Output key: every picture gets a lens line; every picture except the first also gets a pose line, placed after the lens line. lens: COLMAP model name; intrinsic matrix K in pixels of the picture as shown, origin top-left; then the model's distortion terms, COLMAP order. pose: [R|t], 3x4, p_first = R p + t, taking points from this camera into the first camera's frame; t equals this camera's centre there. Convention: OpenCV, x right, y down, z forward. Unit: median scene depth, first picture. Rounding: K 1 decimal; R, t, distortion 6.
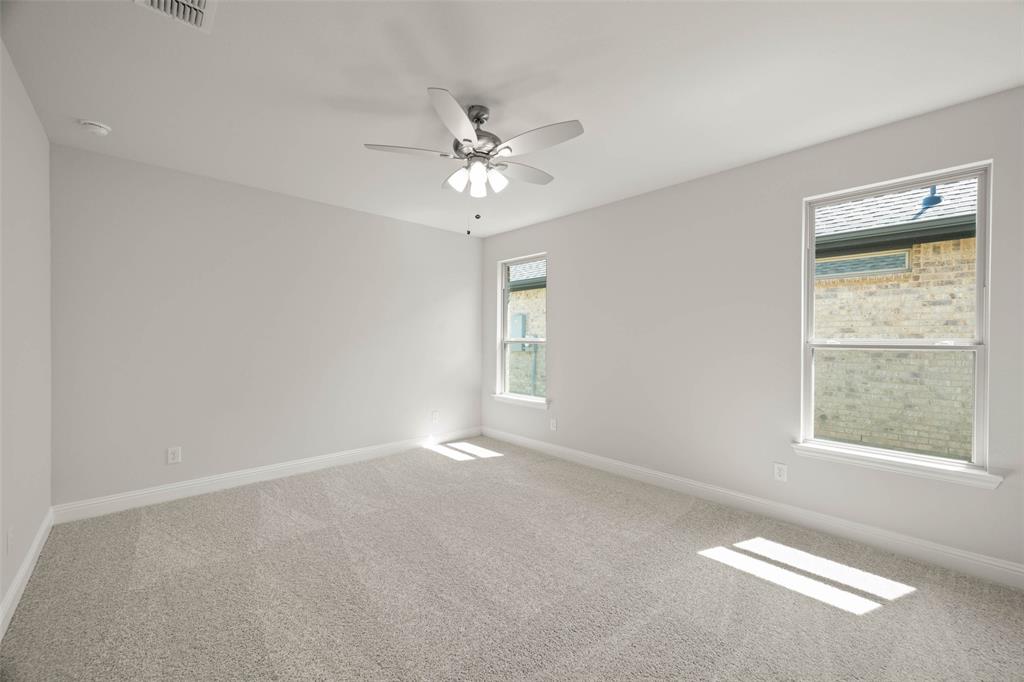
lens RADIAL K [[401.8, 0, 517.4], [0, 401.8, 337.2], [0, 0, 1]] dist [-0.000800, 0.000642]
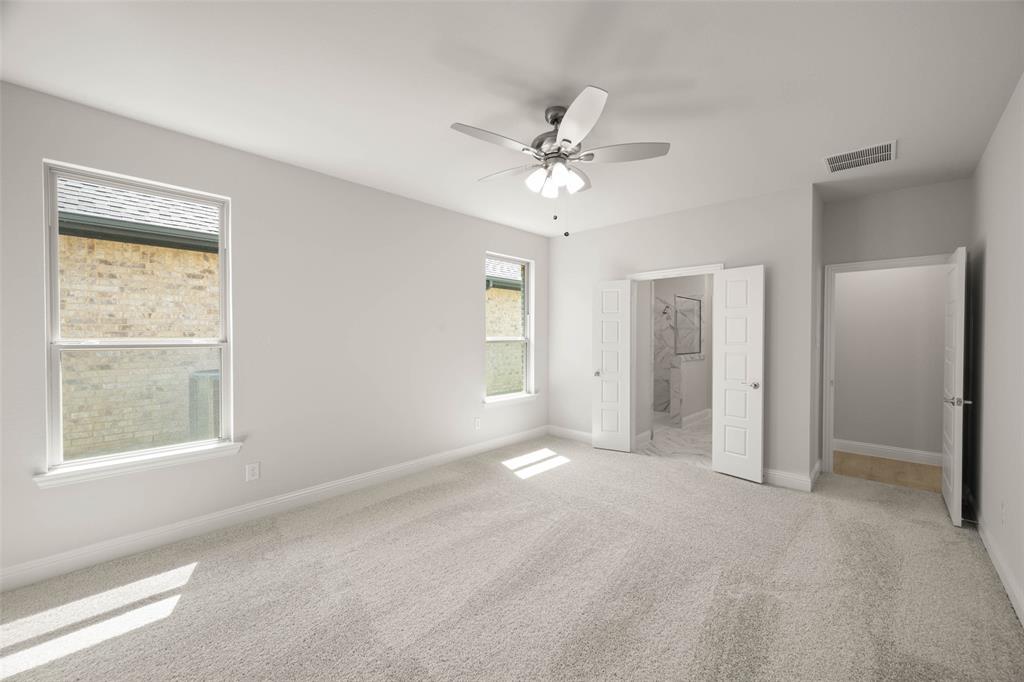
lens RADIAL K [[401.8, 0, 520.1], [0, 401.8, 337.8], [0, 0, 1]] dist [-0.000800, 0.000642]
pose [[-0.051787, -0.007290, 0.998632, -0.141494], [0.003050, 0.999968, 0.007458, -0.000395], [-0.998654, 0.003432, -0.051763, 0.146529]]
